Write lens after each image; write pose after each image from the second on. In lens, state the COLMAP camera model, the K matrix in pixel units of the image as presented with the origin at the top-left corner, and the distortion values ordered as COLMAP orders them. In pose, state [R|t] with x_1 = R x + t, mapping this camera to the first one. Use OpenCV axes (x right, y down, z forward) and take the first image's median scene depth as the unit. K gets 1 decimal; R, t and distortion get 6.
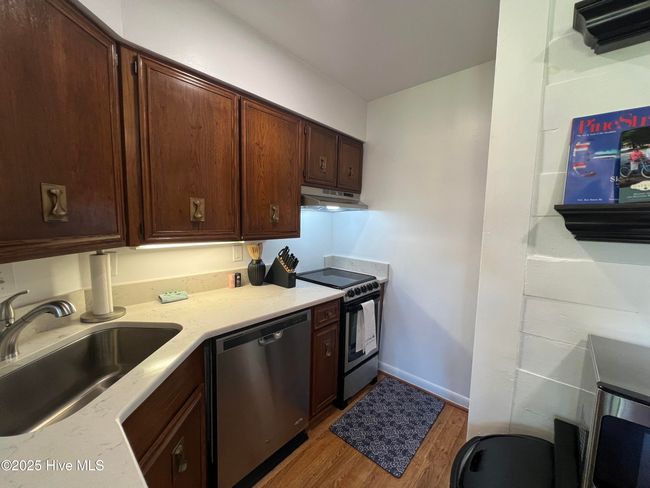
lens RADIAL K [[261.7, 0, 325.0], [0, 261.7, 244.0], [0, 0, 1]] dist [0.001099, 0.000062]
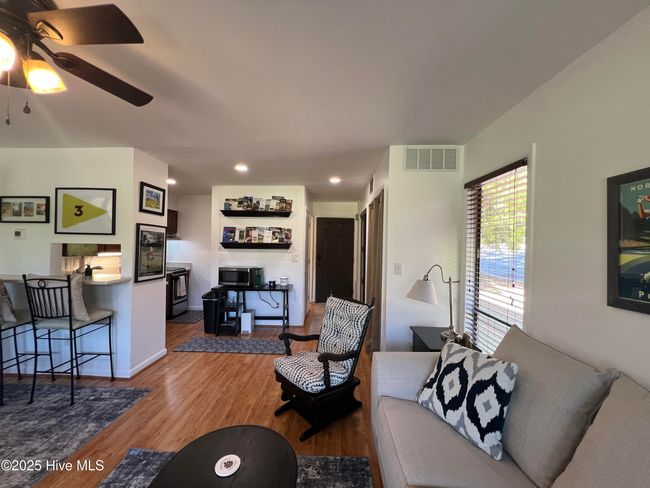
lens RADIAL K [[261.7, 0, 325.0], [0, 261.7, 244.0], [0, 0, 1]] dist [0.001099, 0.000062]
pose [[0.776111, -0.014419, 0.630432, -0.361123], [0.064978, 0.996245, -0.057208, 0.139718], [-0.627240, 0.085364, 0.774134, -1.892704]]
